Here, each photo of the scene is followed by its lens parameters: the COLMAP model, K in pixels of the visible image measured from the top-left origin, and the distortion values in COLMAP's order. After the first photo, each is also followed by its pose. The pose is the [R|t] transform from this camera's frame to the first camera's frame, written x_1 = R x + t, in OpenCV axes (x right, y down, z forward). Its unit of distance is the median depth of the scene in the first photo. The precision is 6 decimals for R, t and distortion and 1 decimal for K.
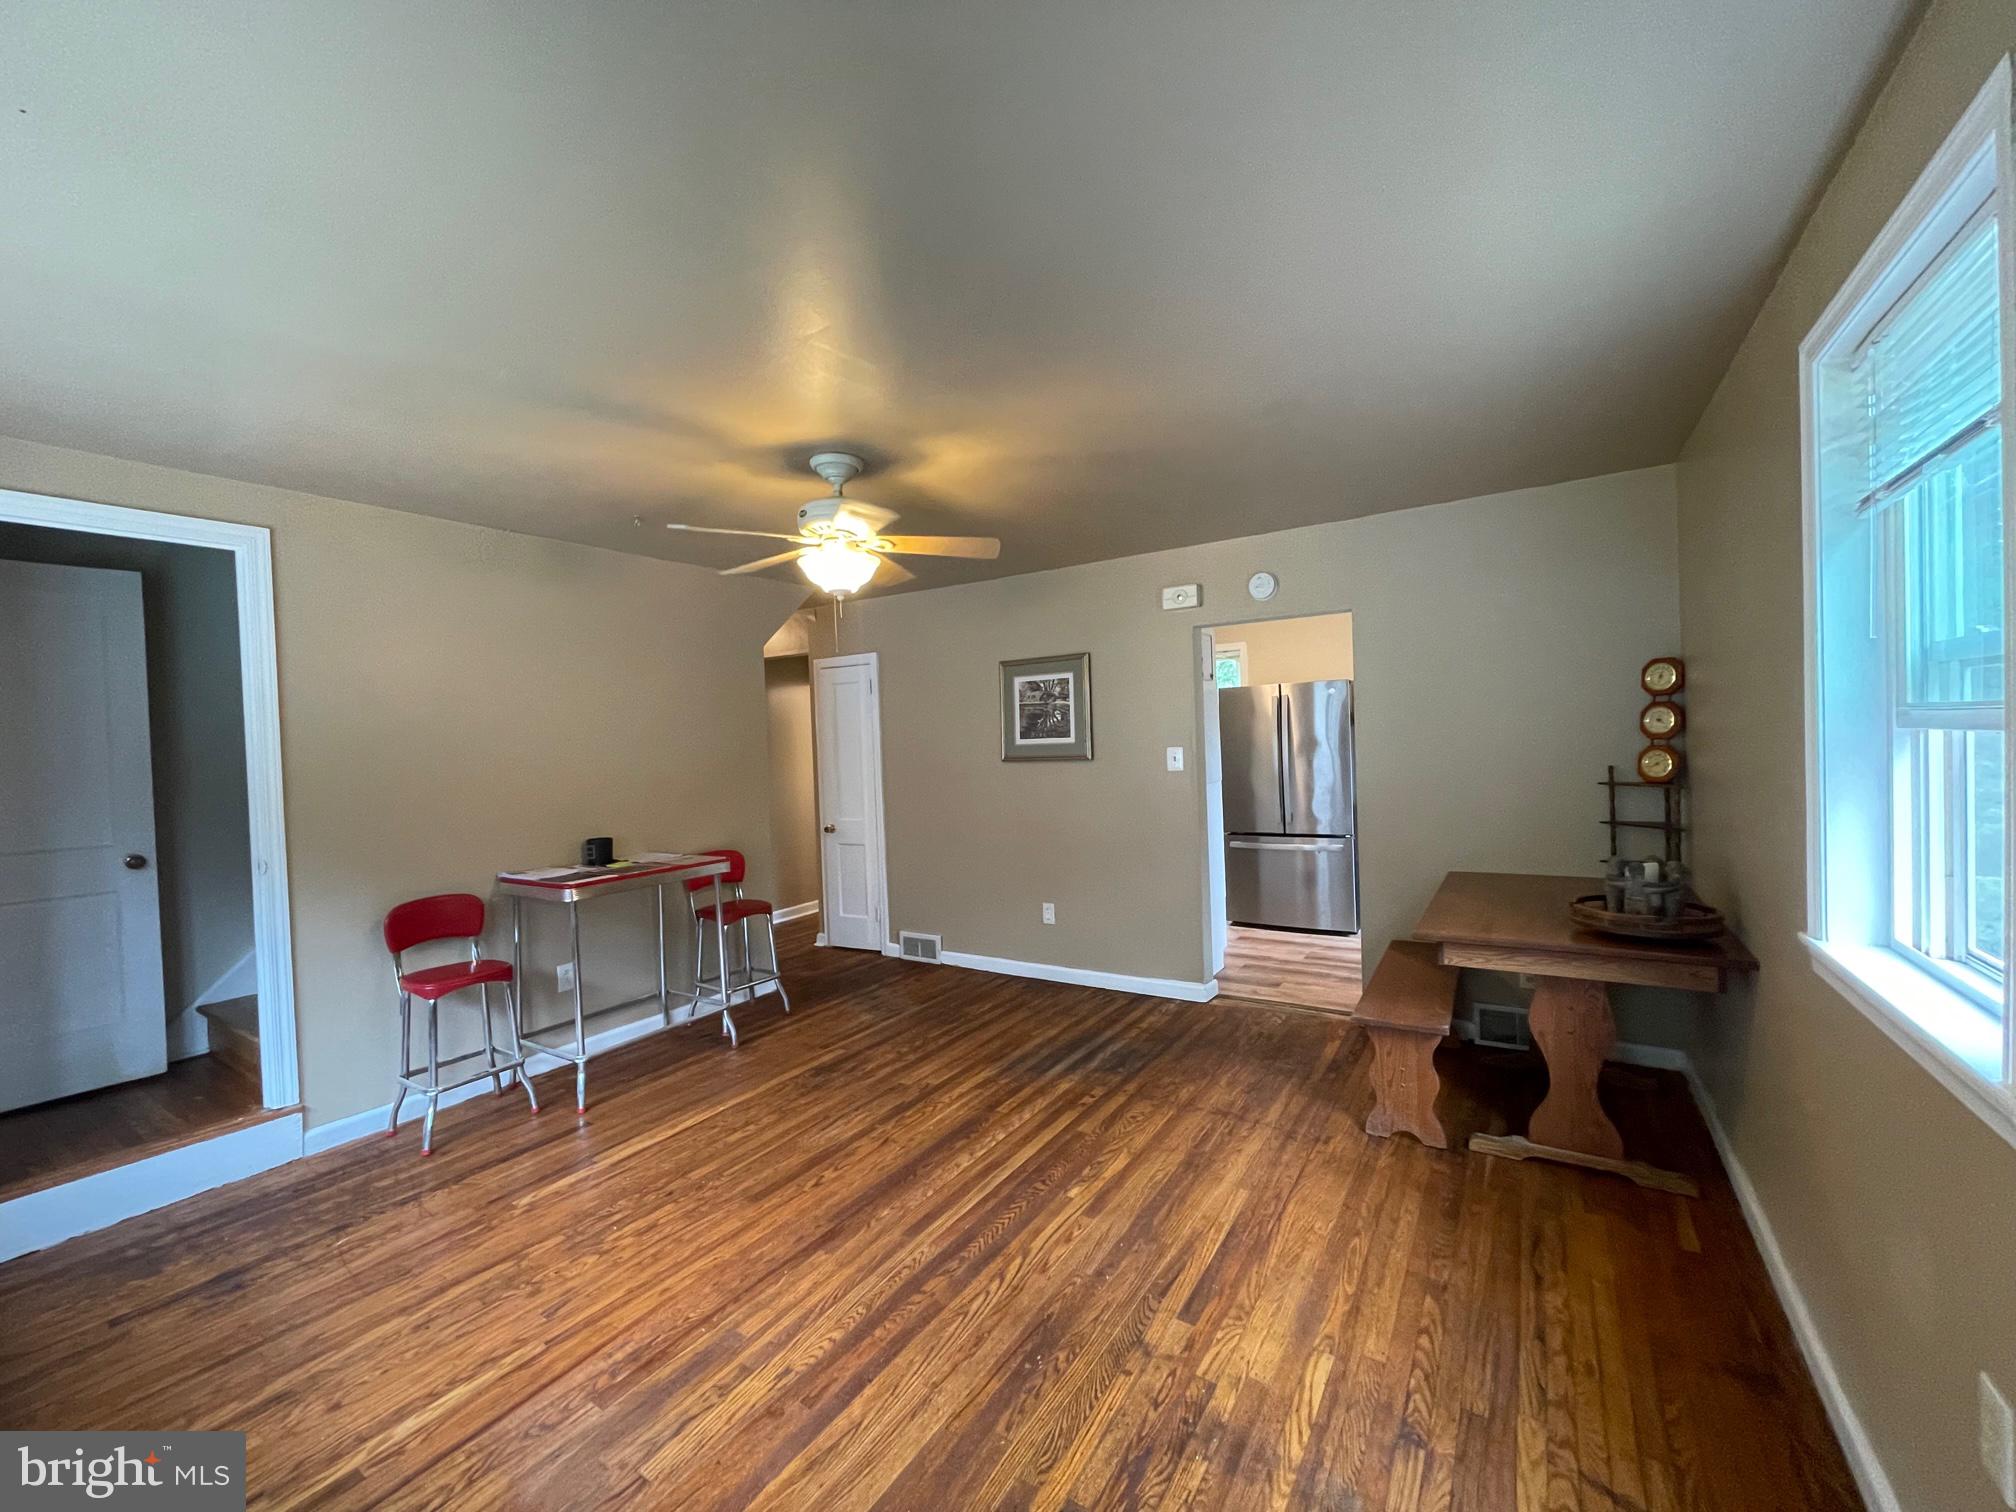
lens RADIAL K [[814.8, 0, 1012.2], [0, 814.8, 751.5], [0, 0, 1]] dist [-0.006374, -0.000026]
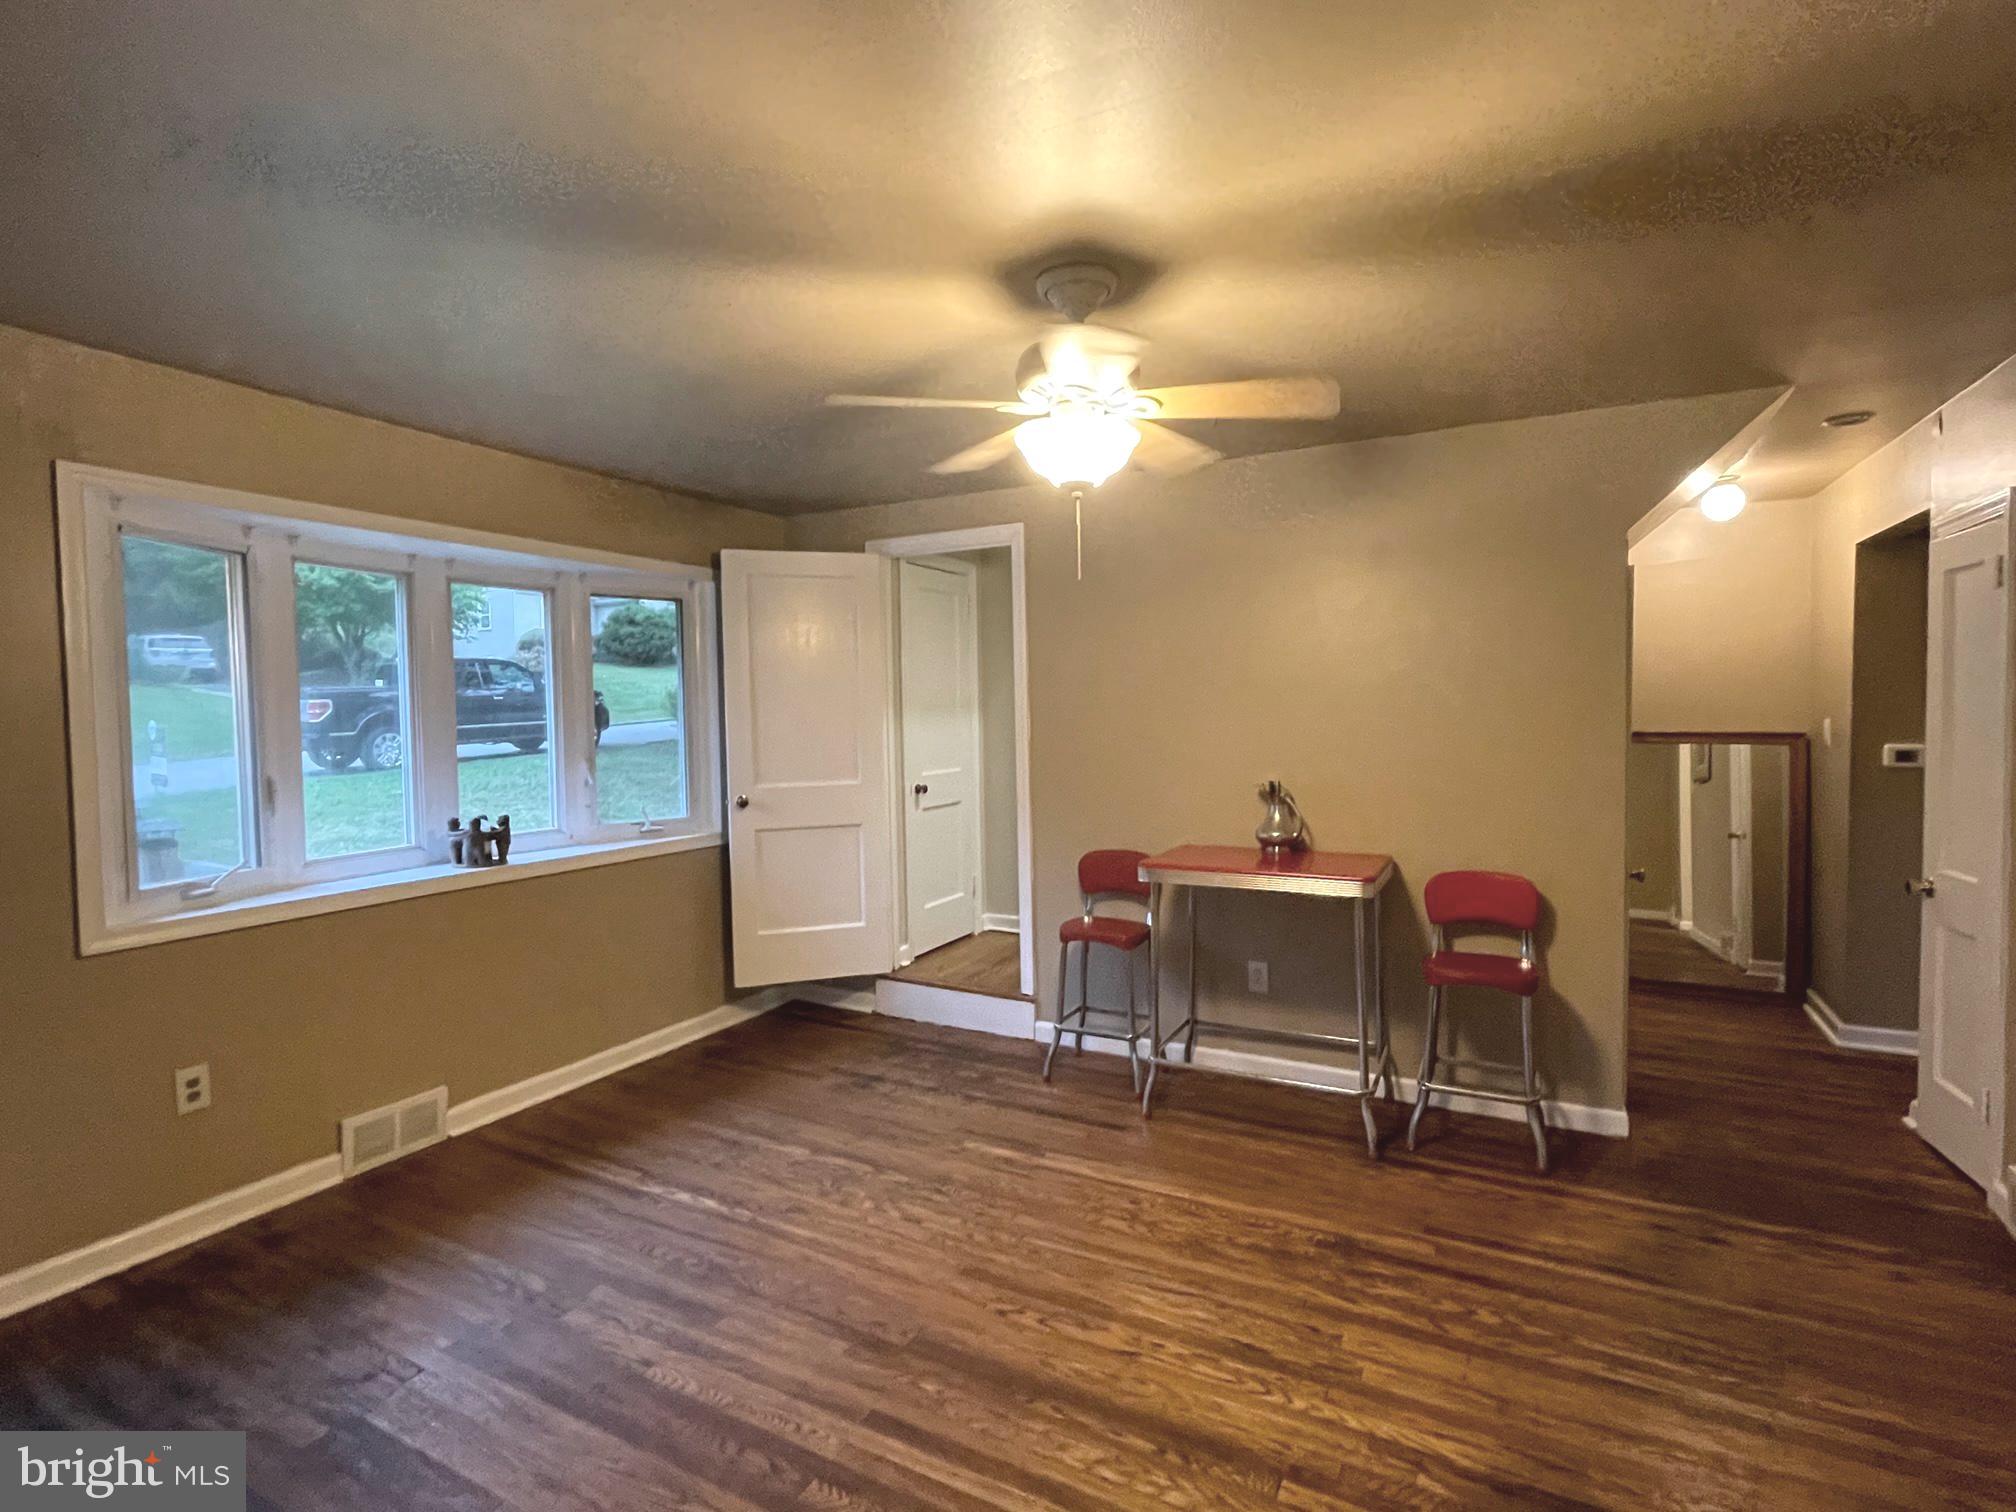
lens RADIAL K [[977.8, 0, 1012.9], [0, 977.8, 761.6], [0, 0, 1]] dist [-0.006830, 0.000282]
pose [[0.084306, 0.084026, -0.992891, 0.581482], [-0.009643, 0.996460, 0.083510, -0.042729], [0.996393, 0.002534, 0.084817, 0.895397]]
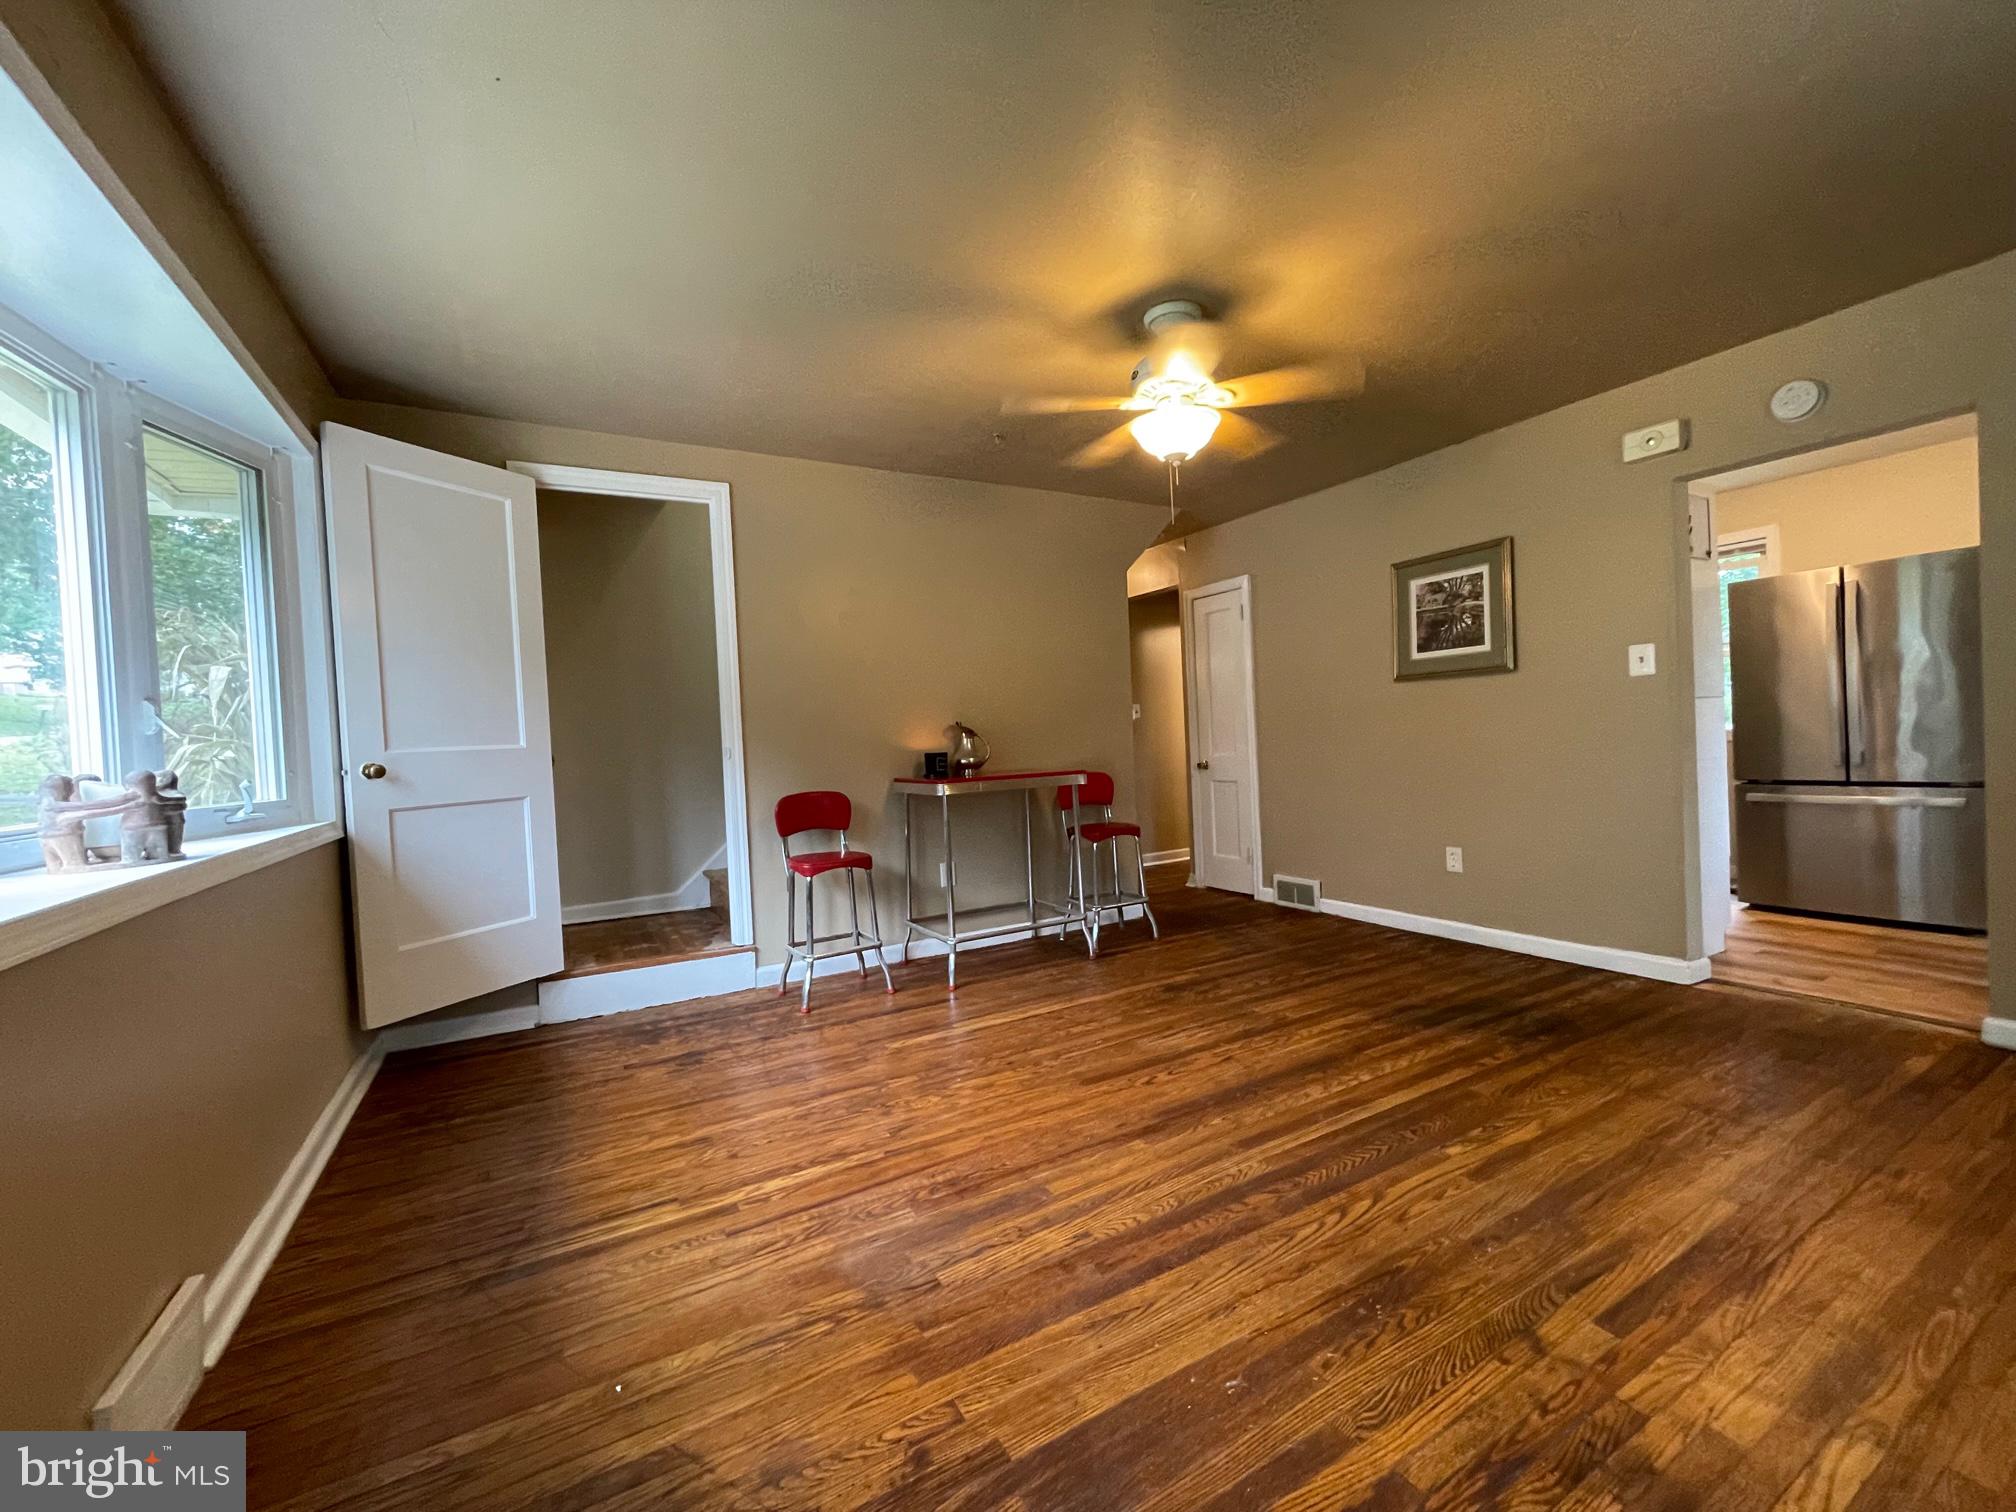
lens RADIAL K [[814.8, 0, 1005.2], [0, 814.8, 754.5], [0, 0, 1]] dist [-0.006374, -0.000026]
pose [[0.881662, 0.005768, -0.471846, 0.056043], [0.005507, 0.999731, 0.022511, 0.122256], [0.471849, -0.022445, 0.881394, 0.088653]]
